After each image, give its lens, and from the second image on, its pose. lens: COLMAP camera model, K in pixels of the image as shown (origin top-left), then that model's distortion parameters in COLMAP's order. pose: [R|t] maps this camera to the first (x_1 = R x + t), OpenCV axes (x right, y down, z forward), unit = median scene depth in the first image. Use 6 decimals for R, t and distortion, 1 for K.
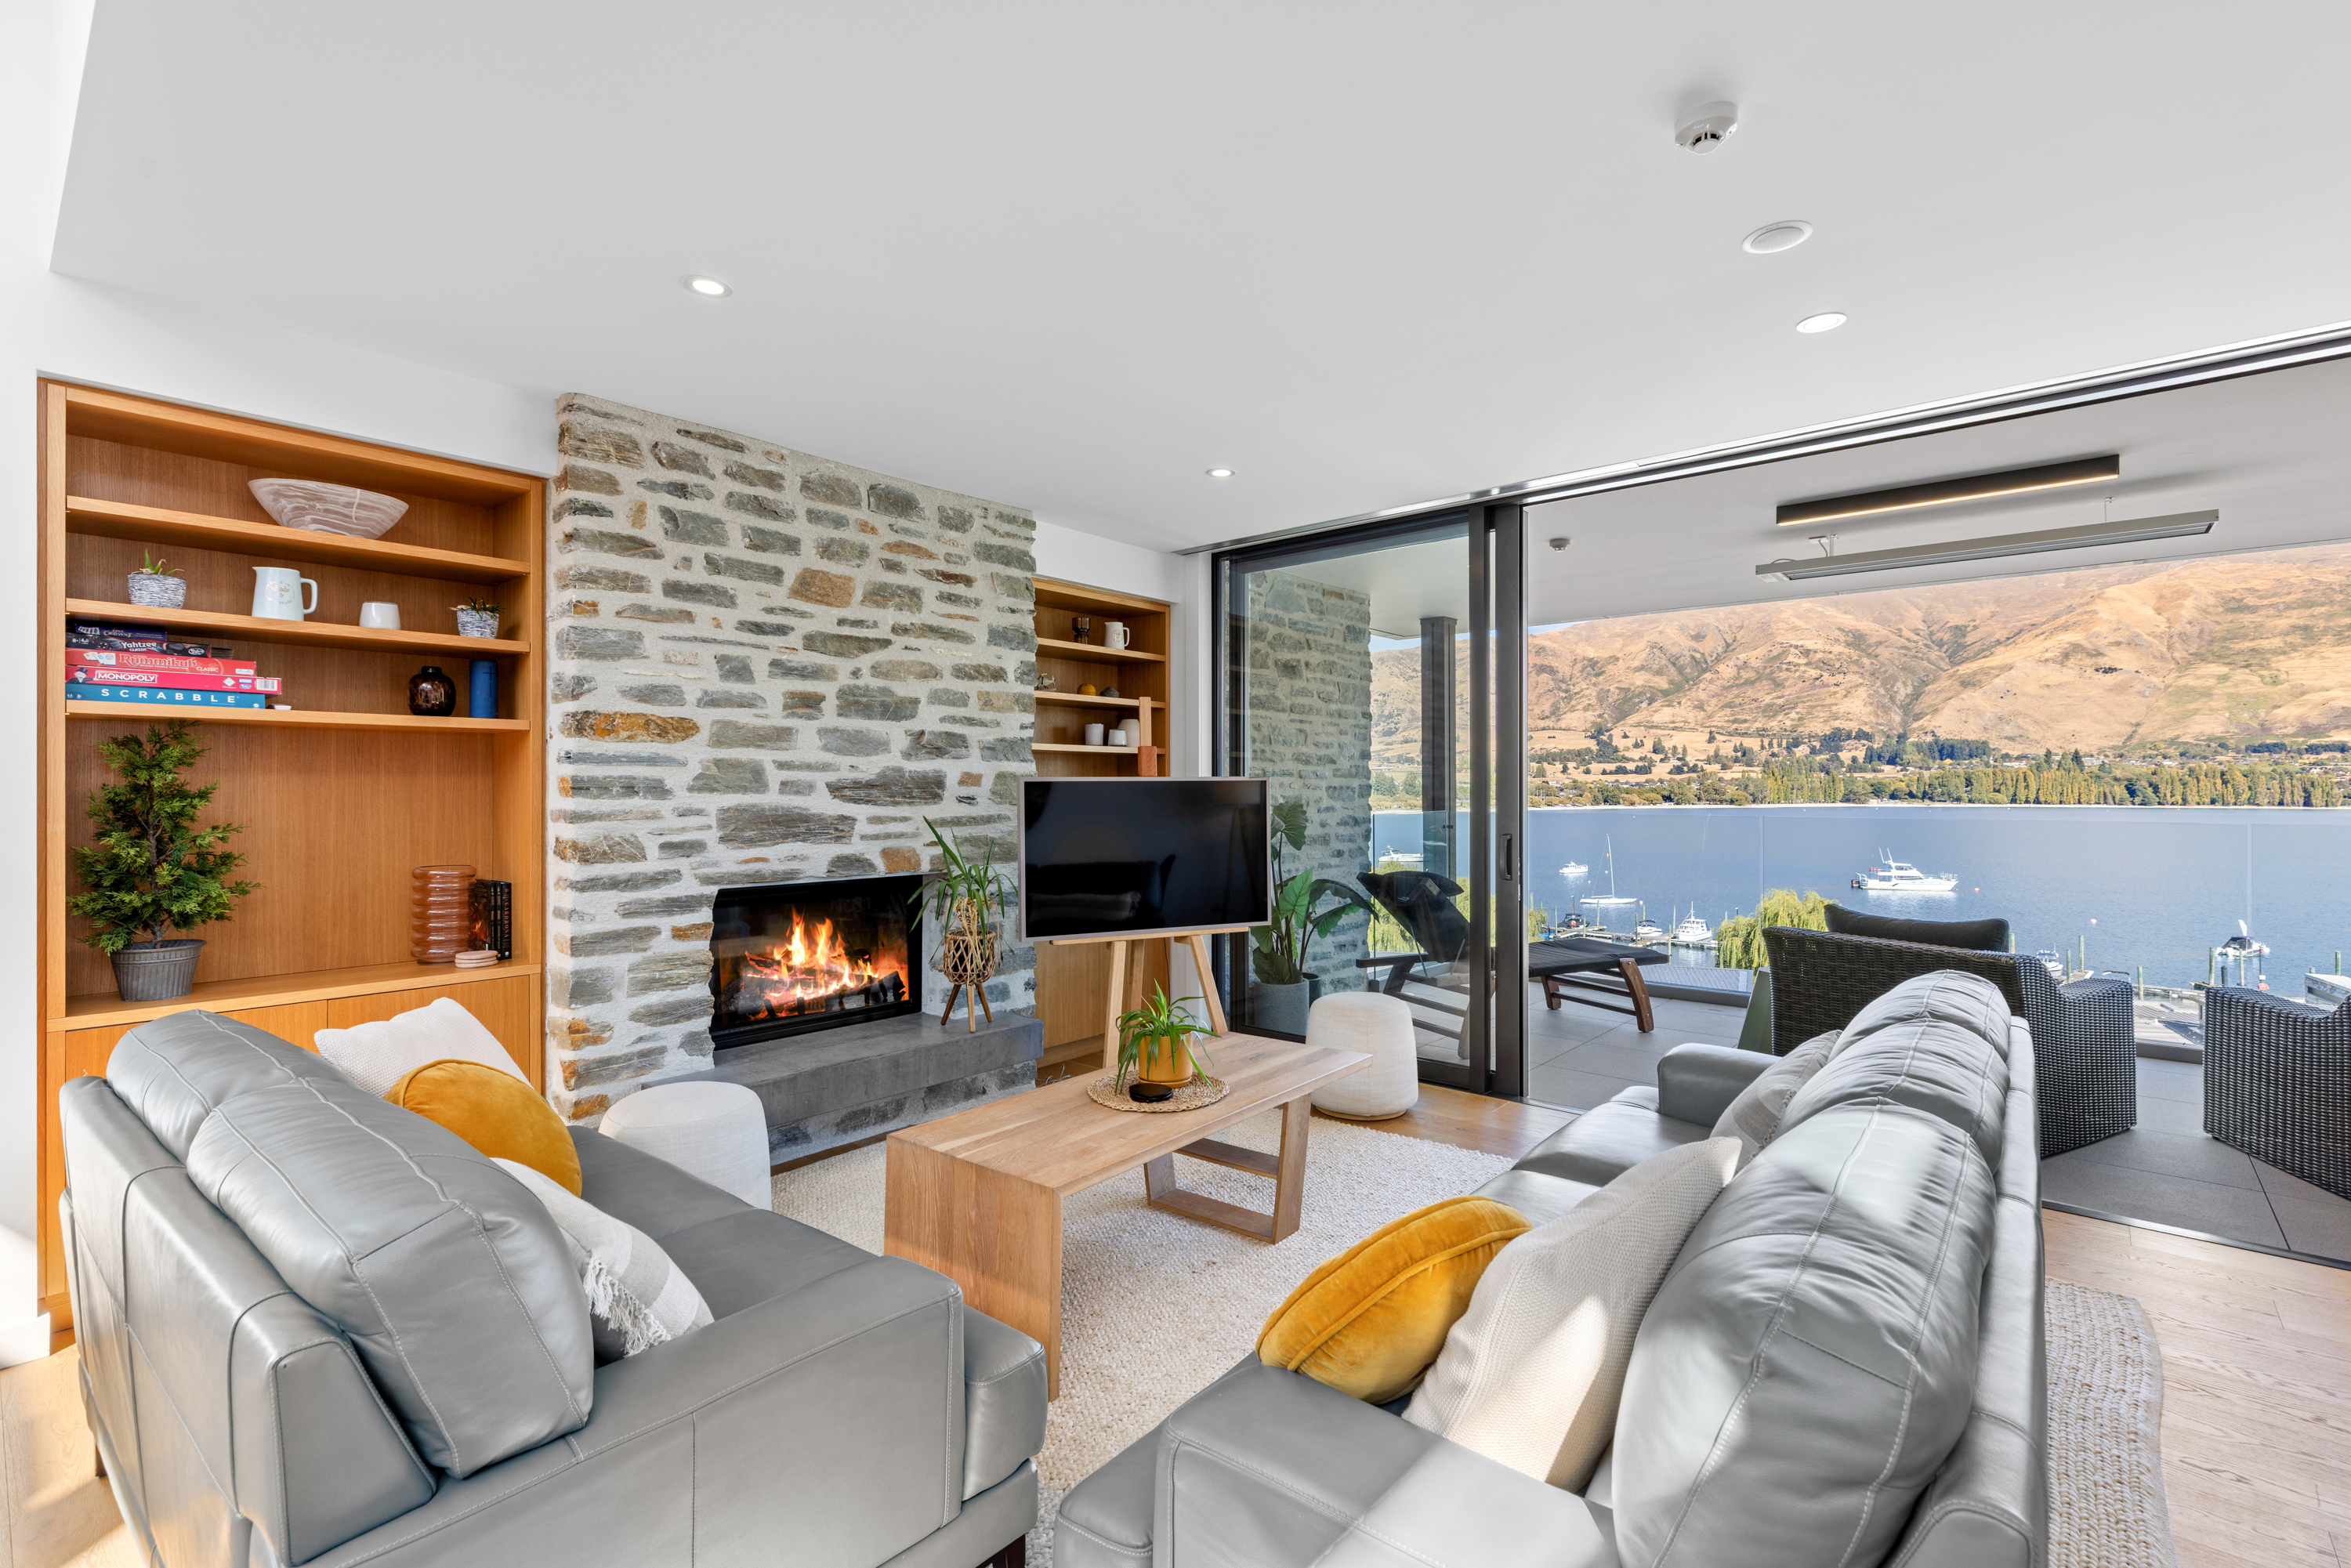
lens RADIAL K [[1052.1, 0, 1178.2], [0, 1052.1, 783.7], [0, 0, 1]] dist [0.001826, 0.001483]
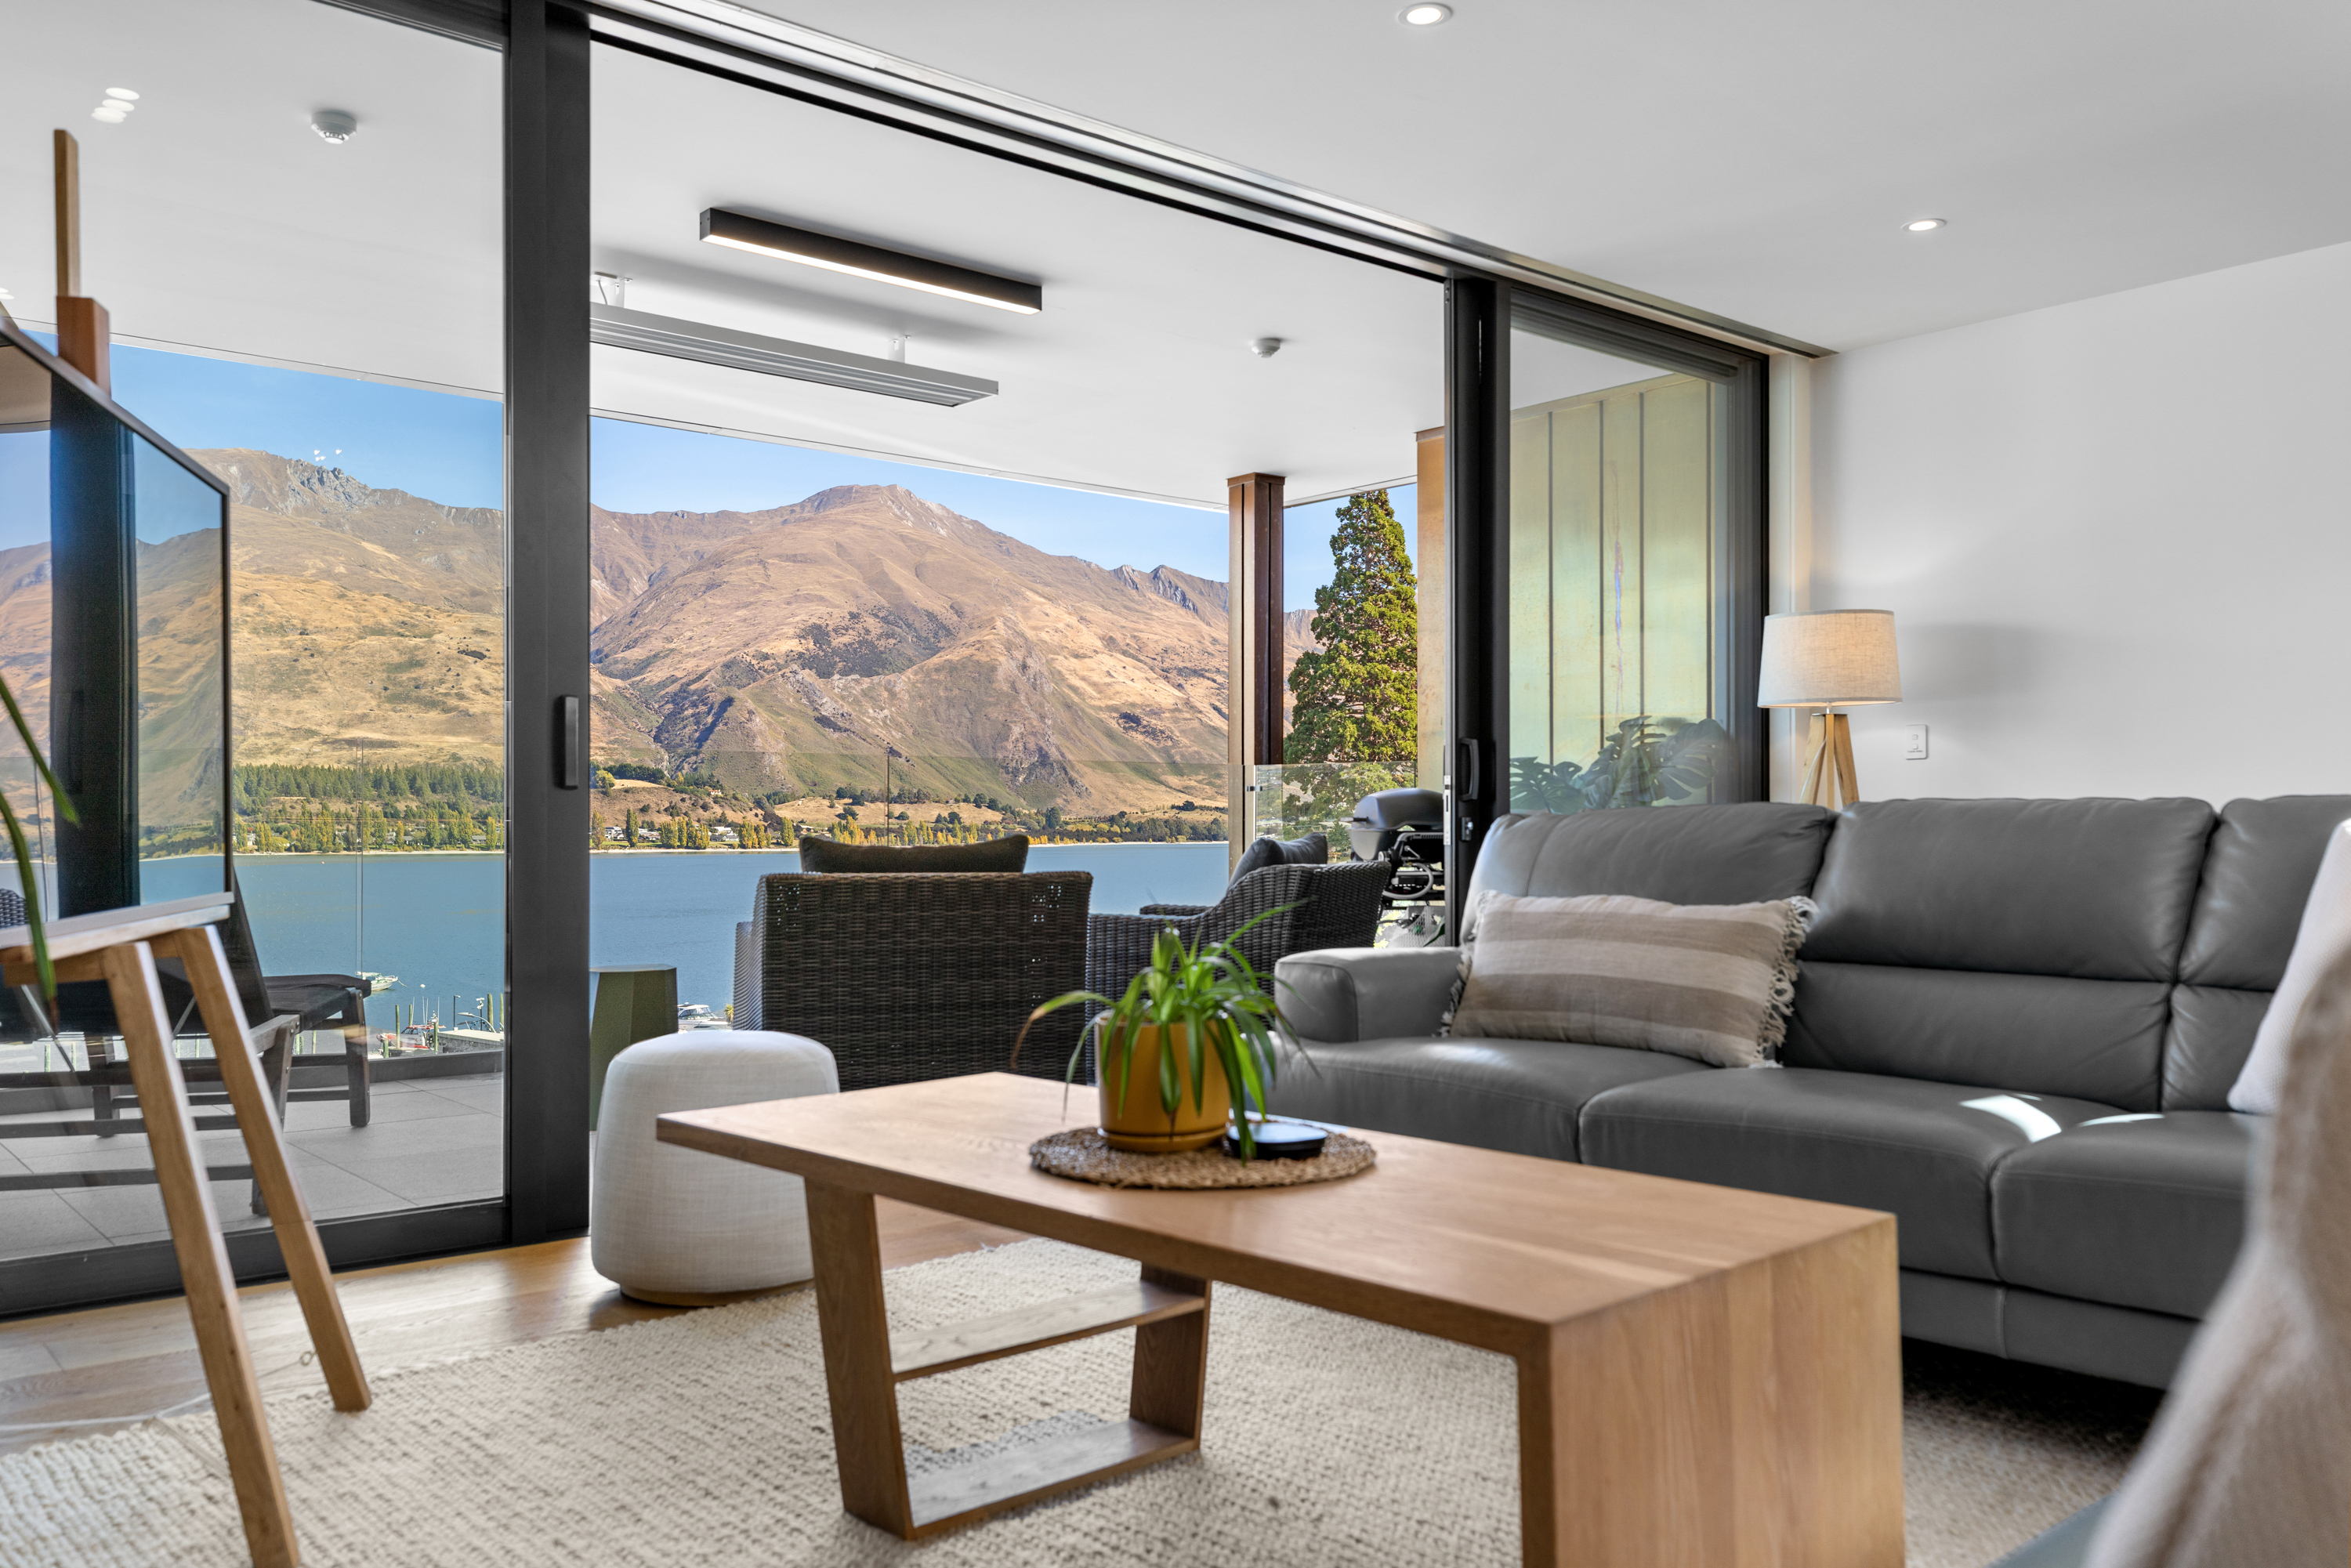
lens RADIAL K [[1817.7, 0, 1170.2], [0, 1817.7, 825.9], [0, 0, 1]] dist [0.004030, 0.004879]
pose [[0.162798, 0.001322, 0.986658, -0.518991], [-0.003854, 0.999992, -0.000704, 0.118928], [-0.986652, -0.003688, 0.162802, 0.647135]]
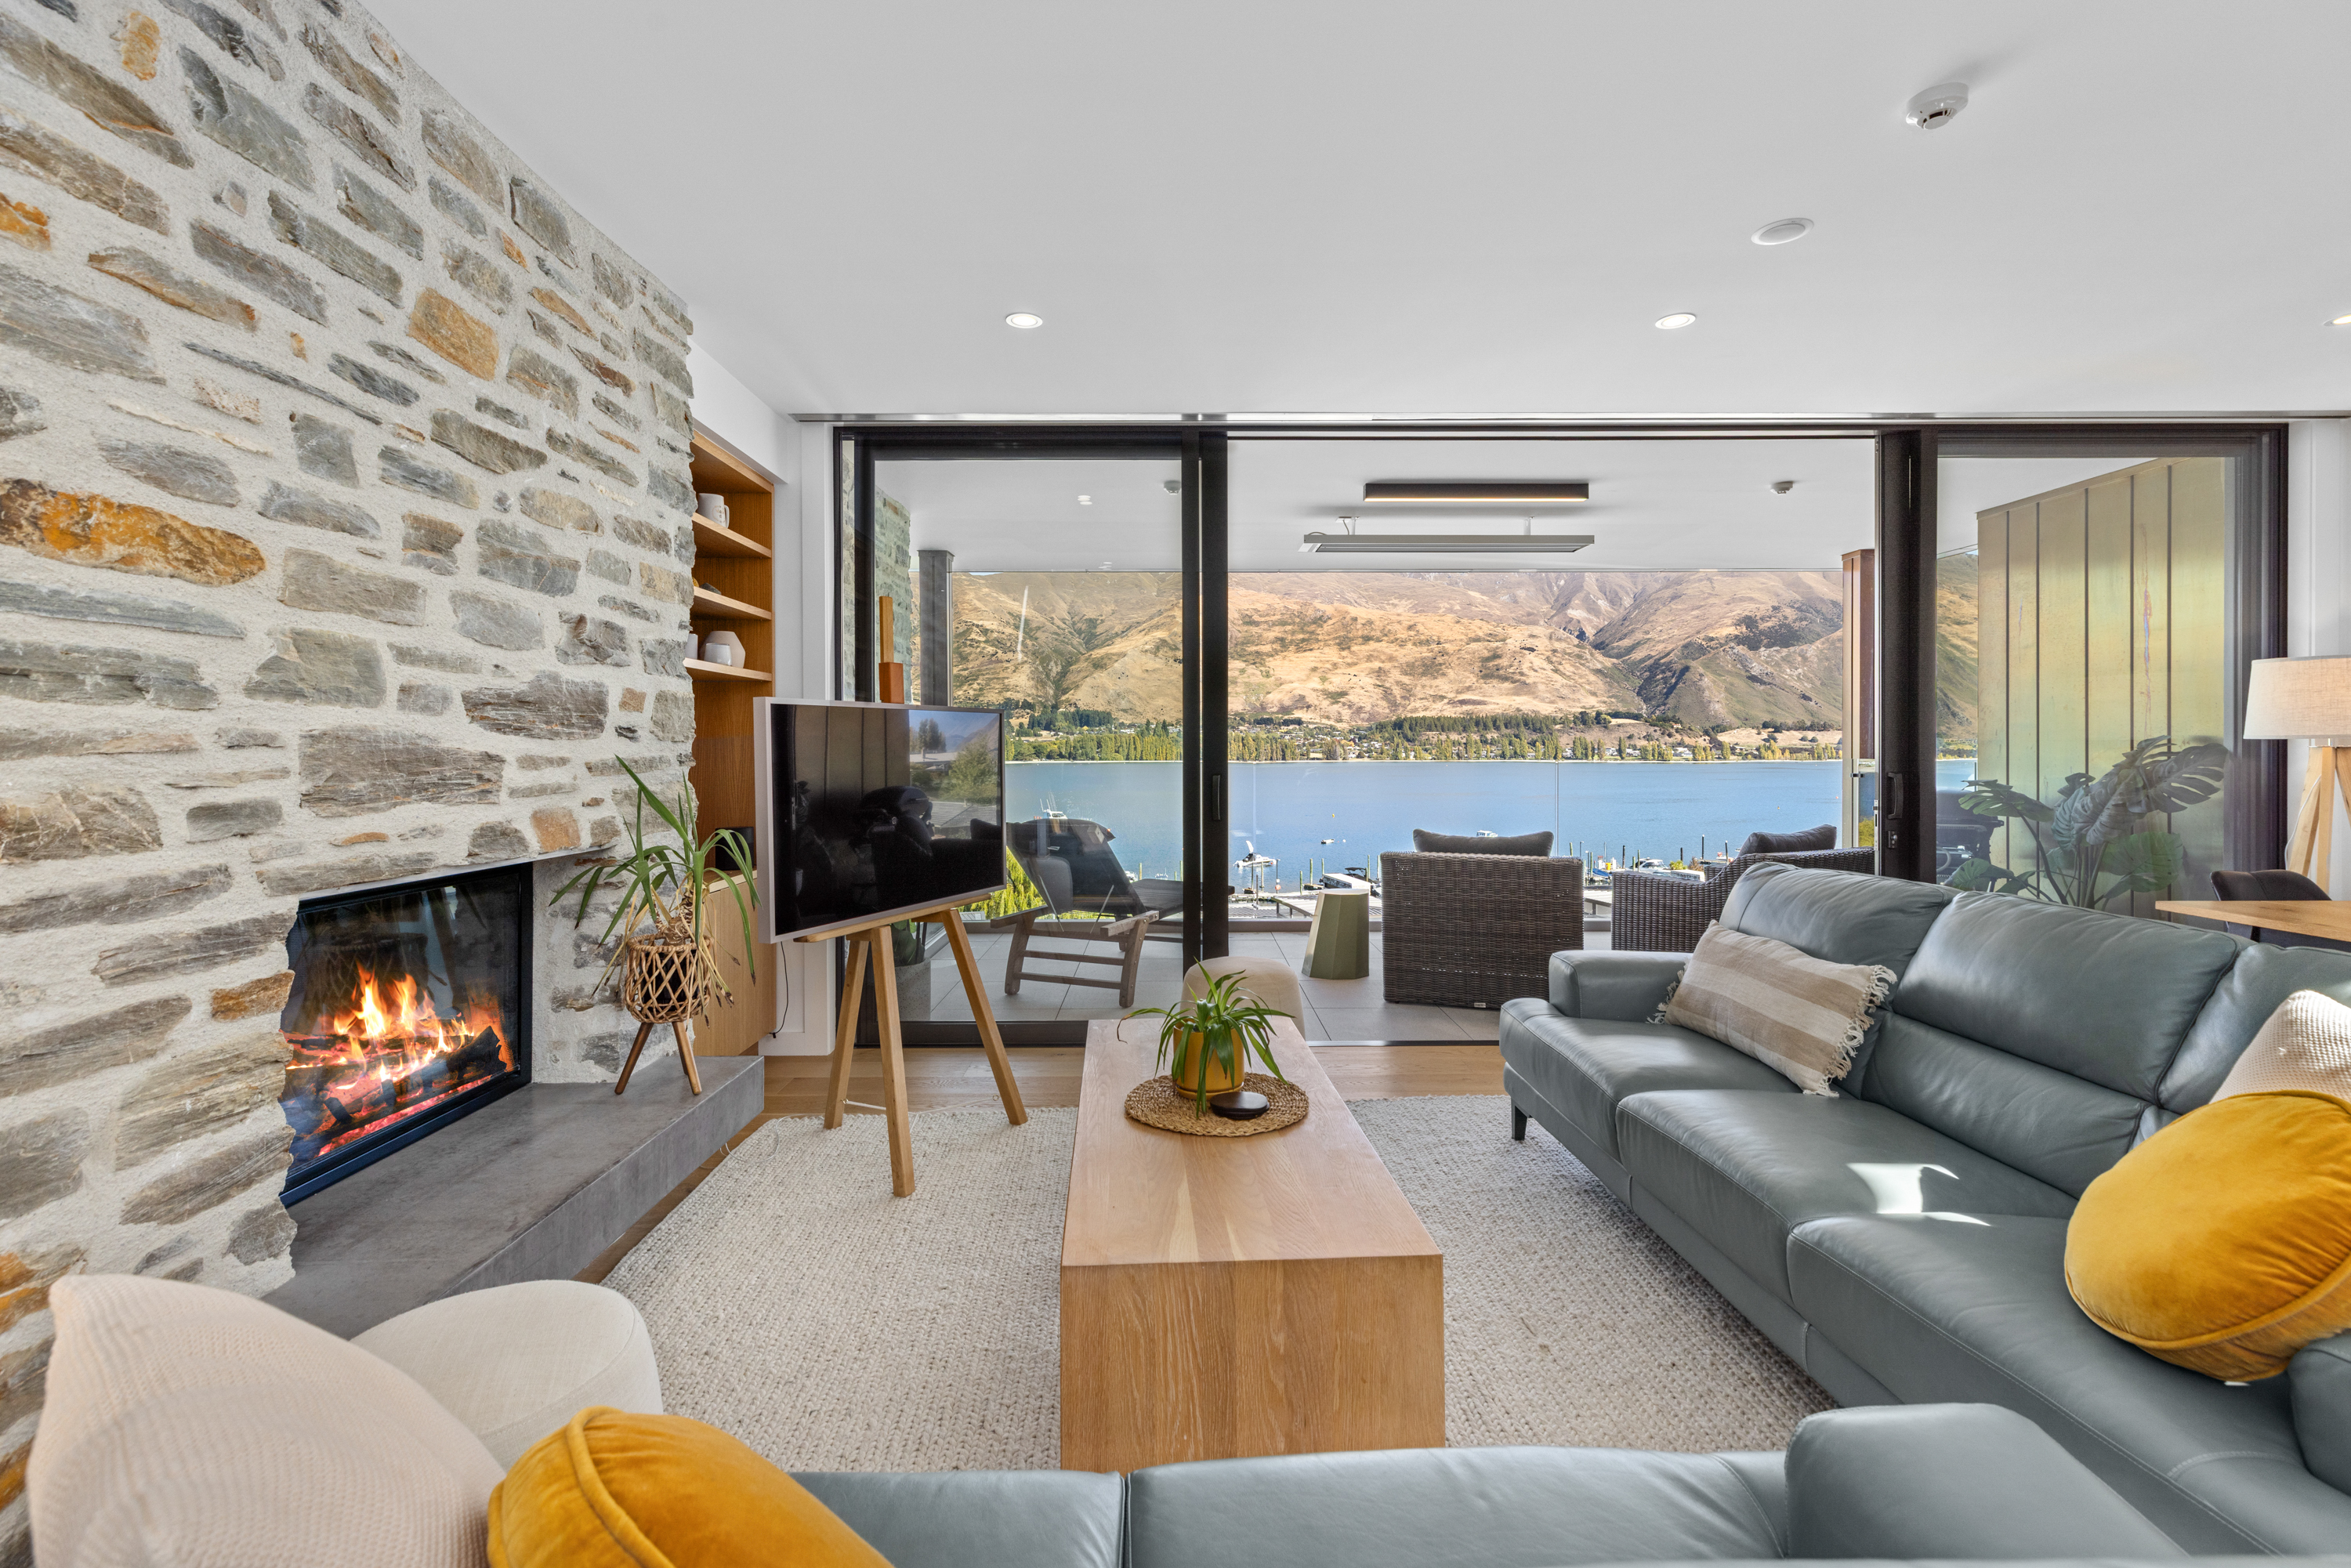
lens RADIAL K [[1052.1, 0, 1174.0], [0, 1052.1, 752.2], [0, 0, 1]] dist [0.001826, 0.001483]
pose [[0.754440, -0.003350, 0.656361, -0.389464], [-0.000561, 0.999983, 0.005749, 0.024902], [-0.656369, -0.004706, 0.754425, 0.322443]]
